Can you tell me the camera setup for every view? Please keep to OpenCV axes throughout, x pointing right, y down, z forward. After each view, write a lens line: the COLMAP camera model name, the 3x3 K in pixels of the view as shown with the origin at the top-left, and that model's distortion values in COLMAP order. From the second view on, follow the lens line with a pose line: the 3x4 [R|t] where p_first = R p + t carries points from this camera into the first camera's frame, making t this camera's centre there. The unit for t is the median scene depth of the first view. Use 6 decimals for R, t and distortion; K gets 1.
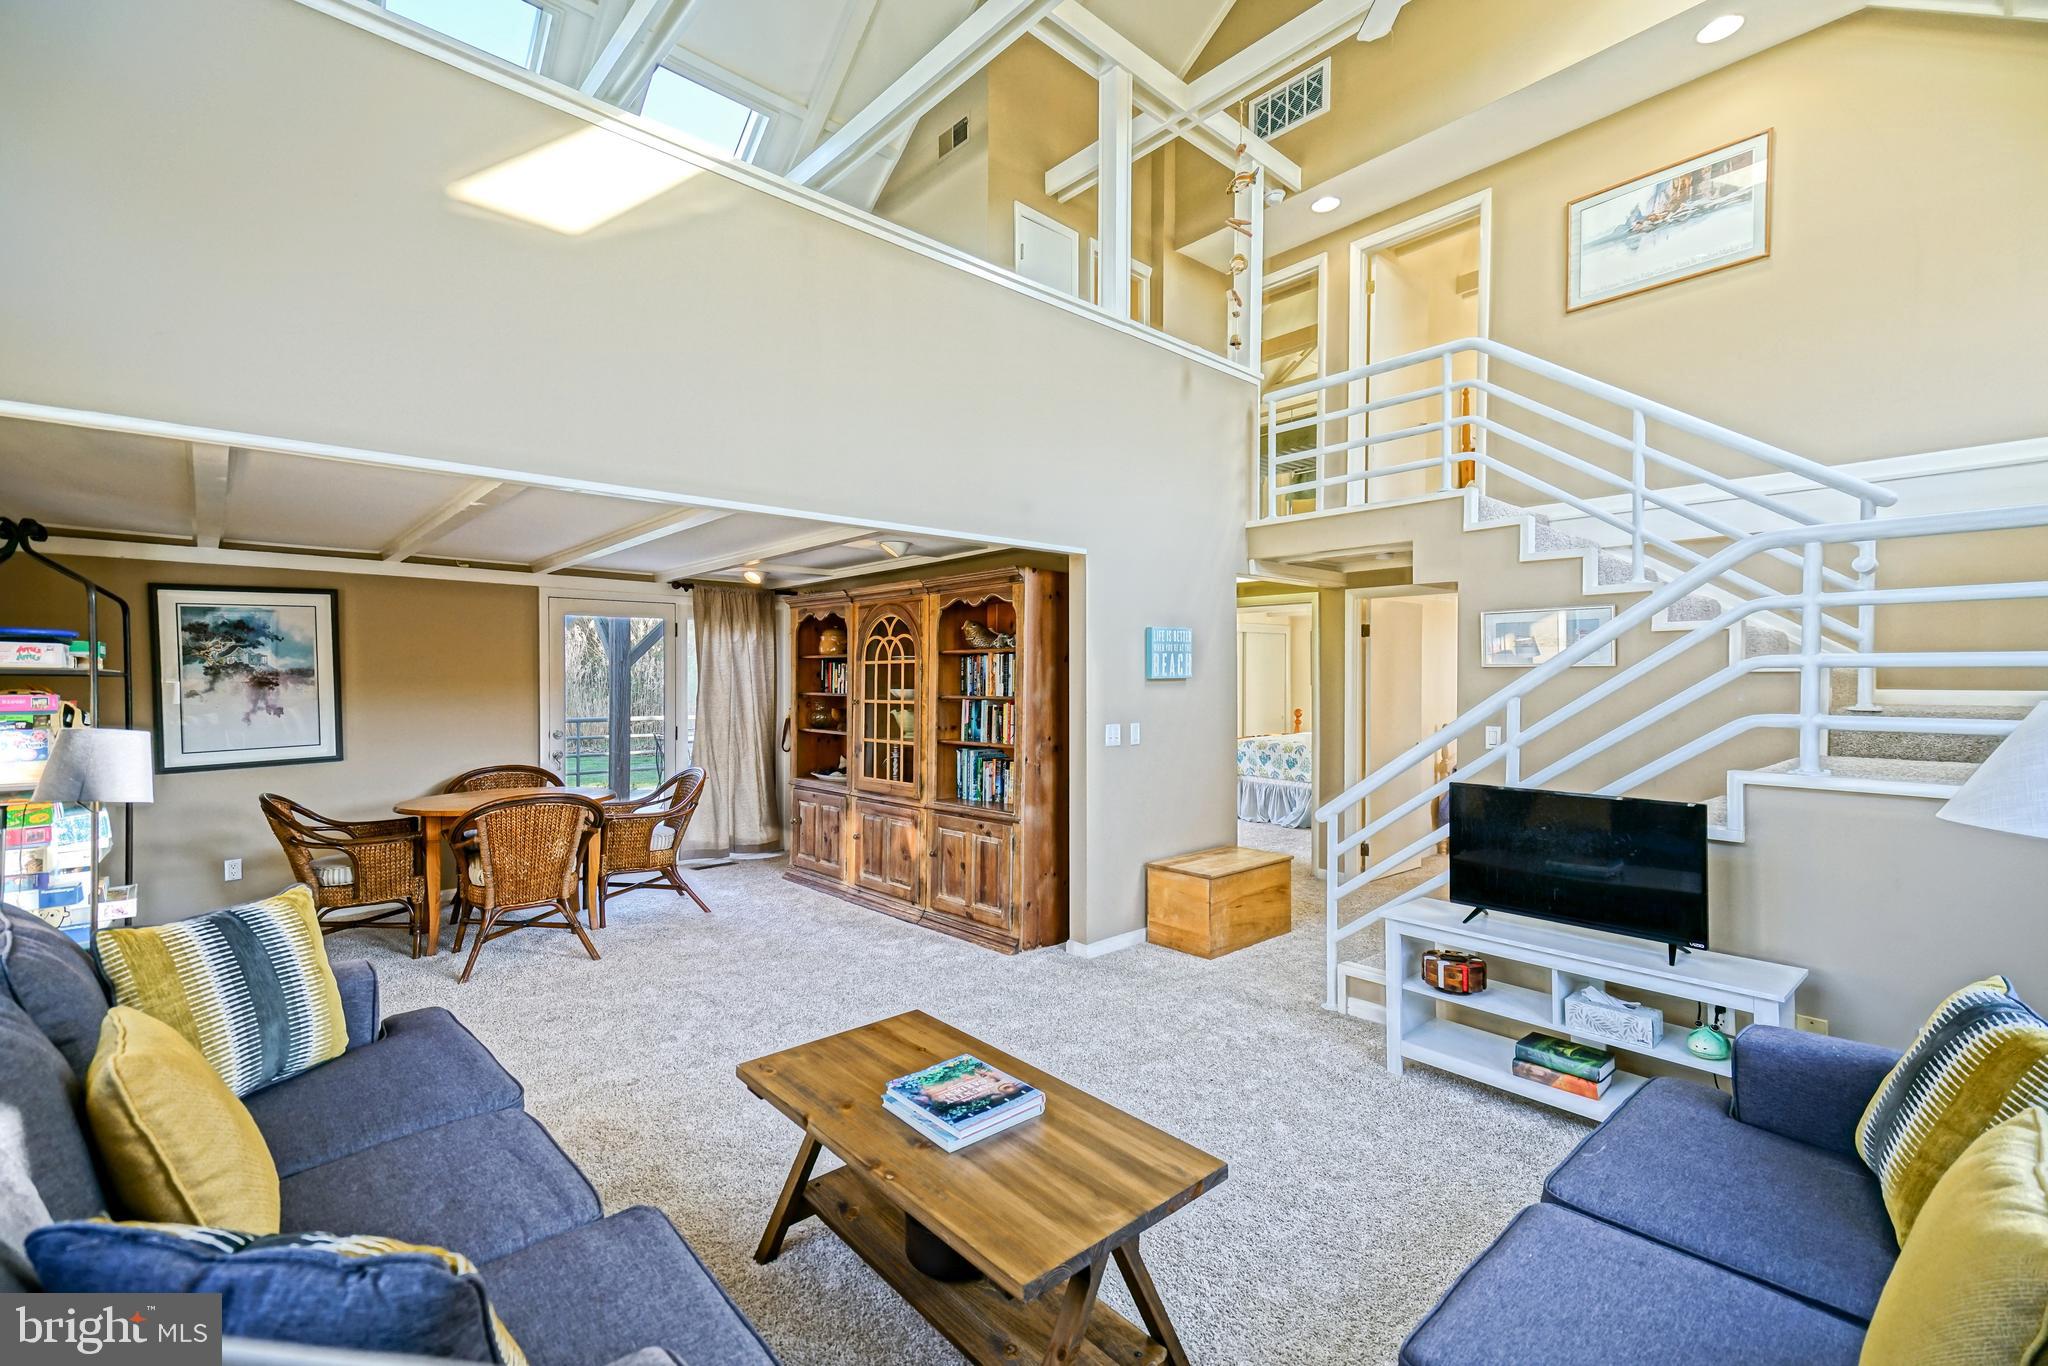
lens RADIAL K [[897.4, 0, 1013.8], [0, 897.4, 675.7], [0, 0, 1]] dist [0.032136, -0.000565]
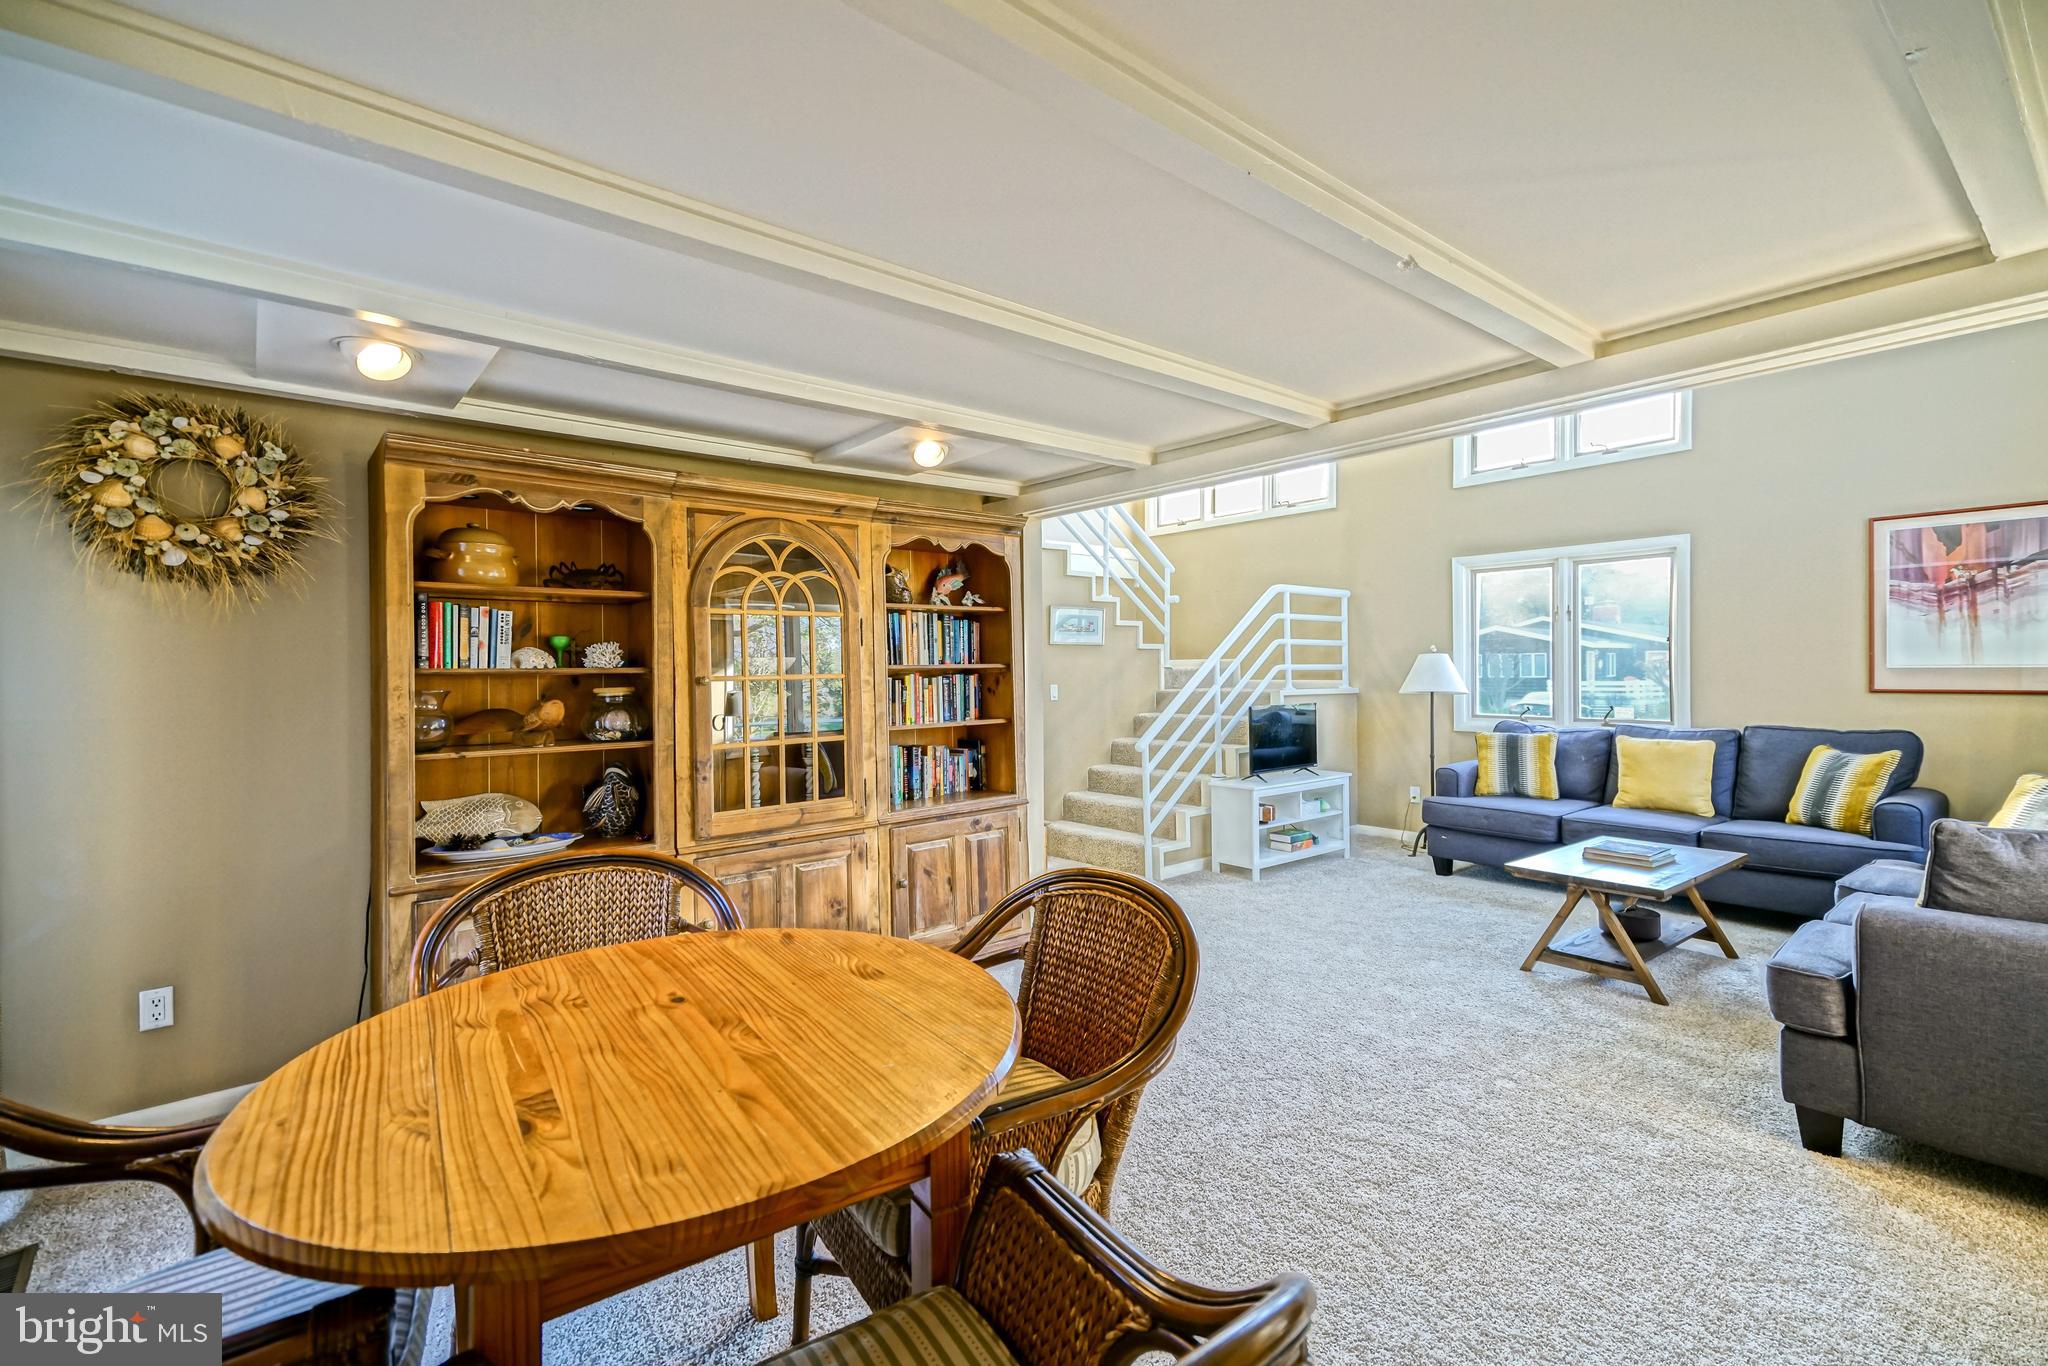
lens RADIAL K [[918.3, 0, 1012.4], [0, 918.3, 661.9], [0, 0, 1]] dist [0.036703, -0.000169]
pose [[0.031544, 0.007329, 0.999476, -0.907951], [0.006905, 0.999948, -0.007550, 0.028771], [-0.999479, 0.007139, 0.031492, 0.976482]]
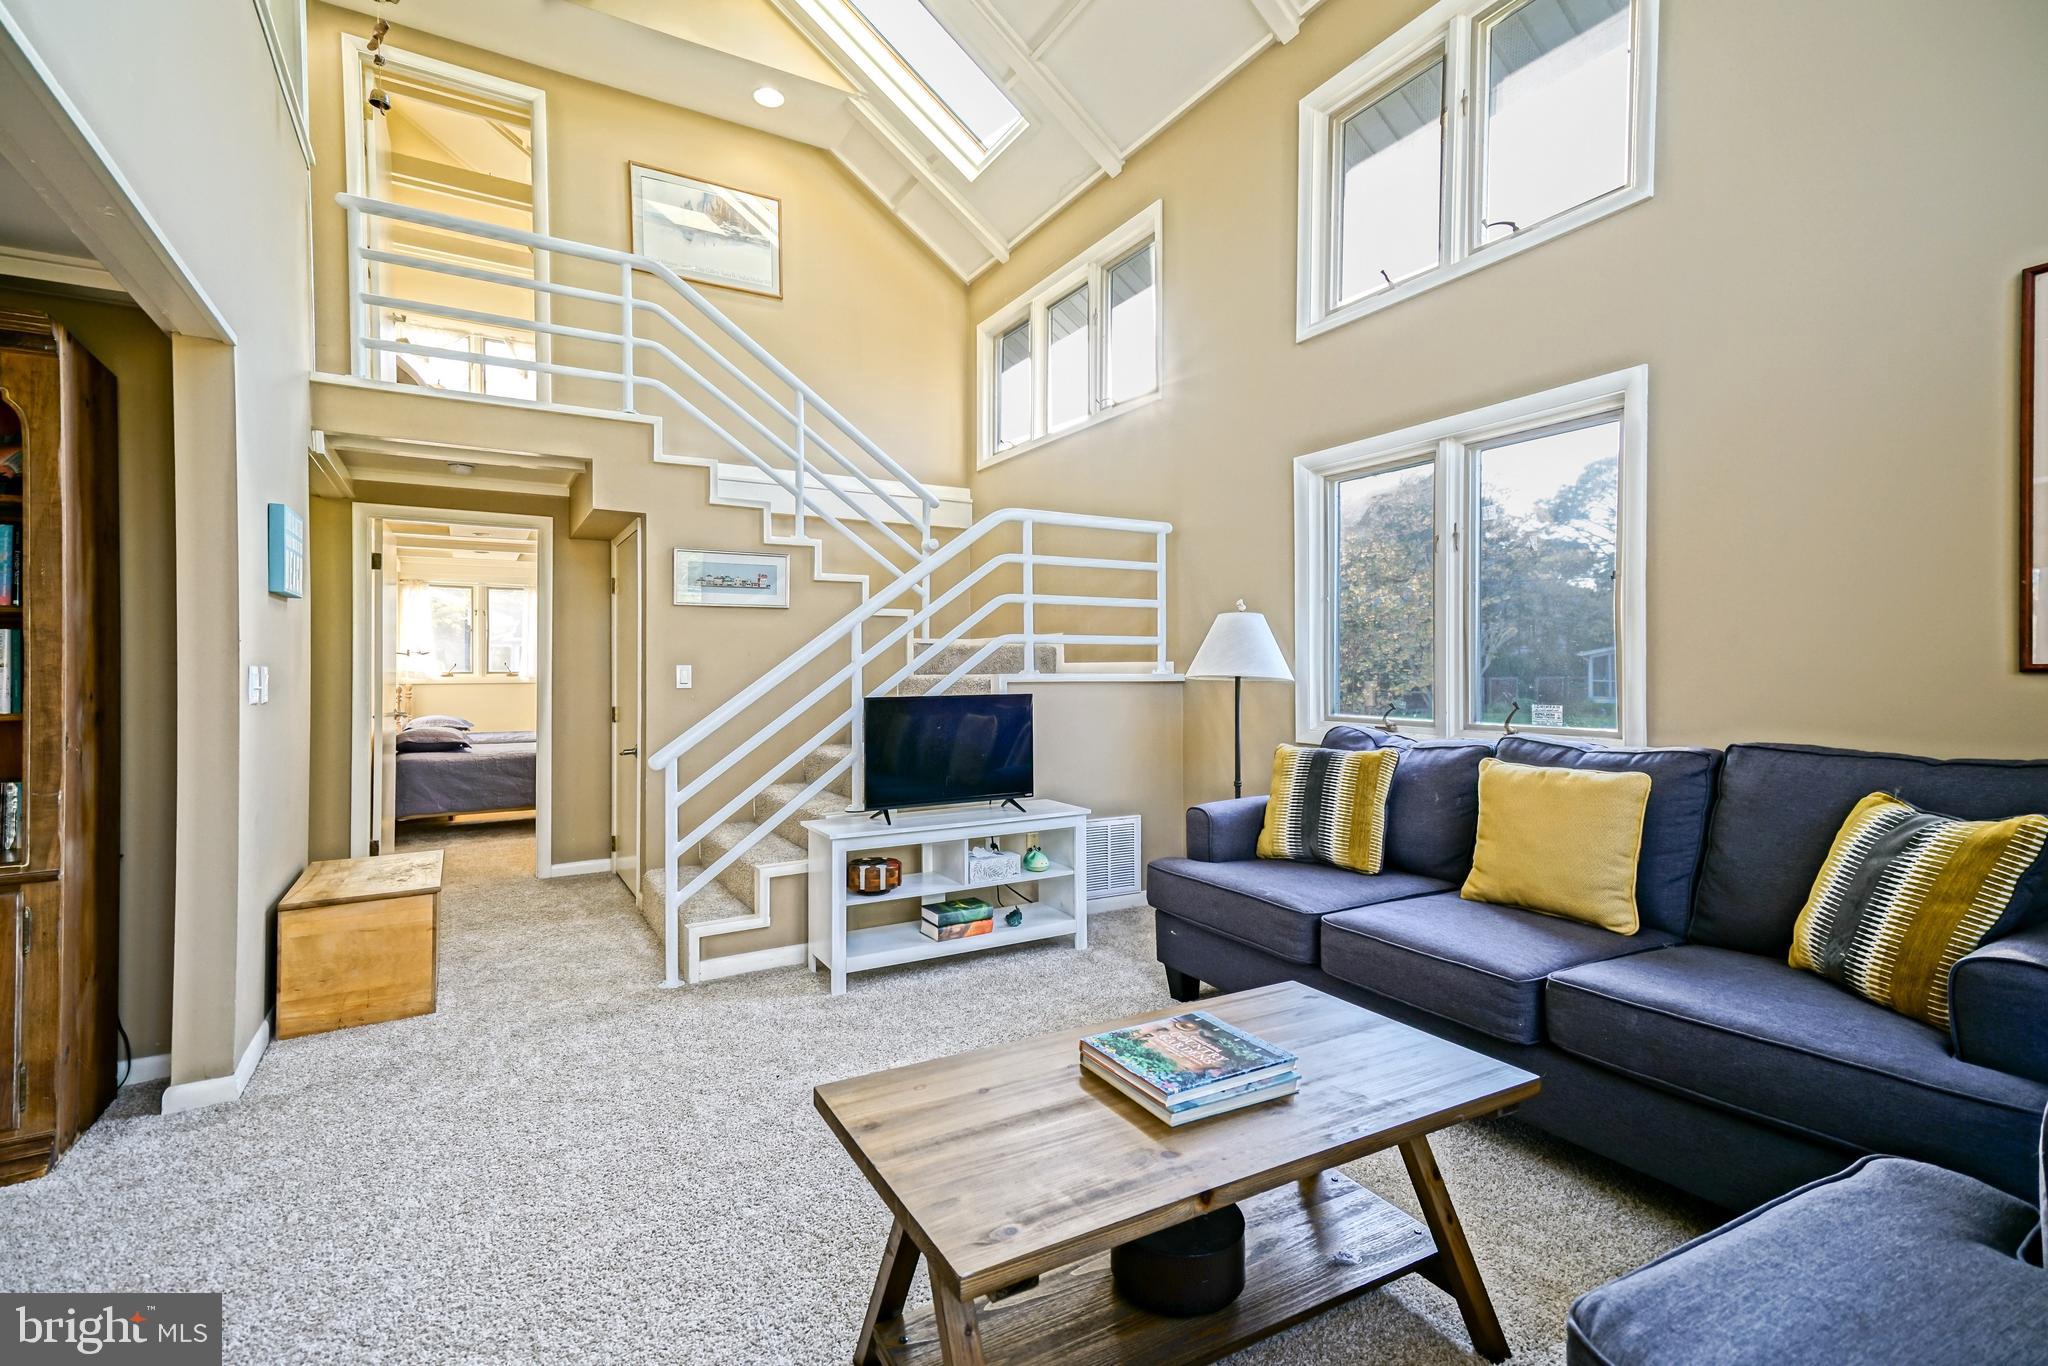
lens RADIAL K [[918.3, 0, 1012.4], [0, 918.3, 661.9], [0, 0, 1]] dist [0.036703, -0.000169]
pose [[0.212678, 0.005957, 0.977104, -0.364231], [0.004207, 0.999967, -0.007012, 0.058717], [-0.977113, 0.005602, 0.212646, 0.418553]]
